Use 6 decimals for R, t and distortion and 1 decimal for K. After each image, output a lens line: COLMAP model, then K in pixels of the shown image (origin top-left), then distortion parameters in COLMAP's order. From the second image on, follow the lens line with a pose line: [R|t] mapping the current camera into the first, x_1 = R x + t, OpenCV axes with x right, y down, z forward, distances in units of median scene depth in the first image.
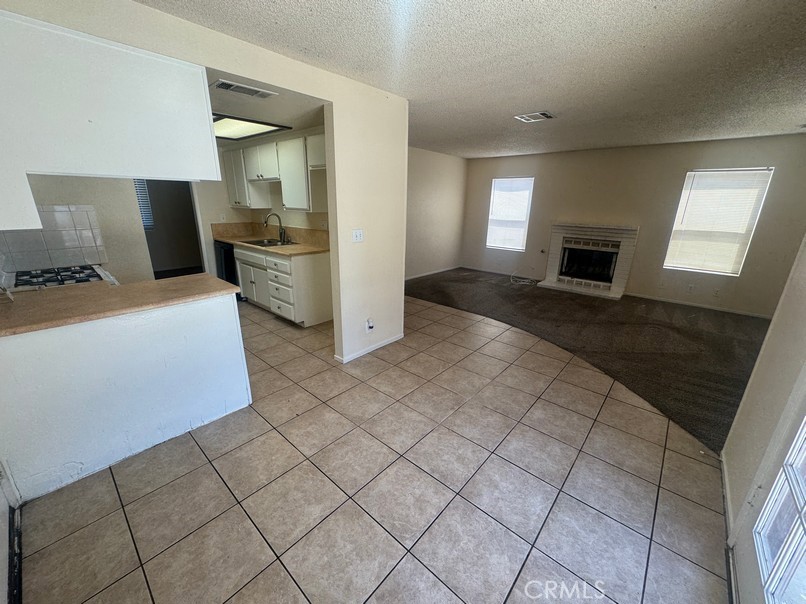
lens RADIAL K [[323.2, 0, 403.3], [0, 323.2, 300.7], [0, 0, 1]] dist [-0.003679, 0.000000]
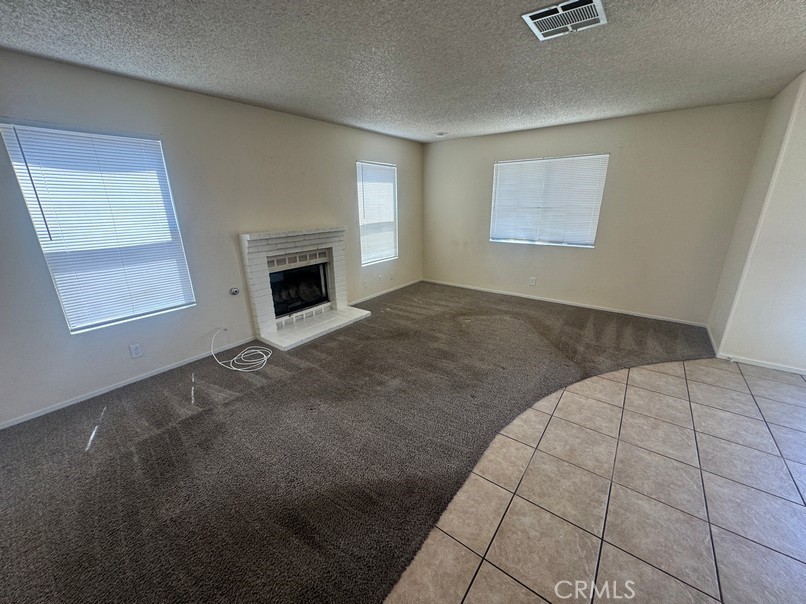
lens RADIAL K [[323.2, 0, 404.0], [0, 323.2, 300.6], [0, 0, 1]] dist [-0.003679, 0.000000]
pose [[-0.075447, -0.308031, 0.948380, -0.113715], [0.302322, 0.899258, 0.316127, -0.291113], [-0.950215, 0.310567, 0.025279, 0.961552]]
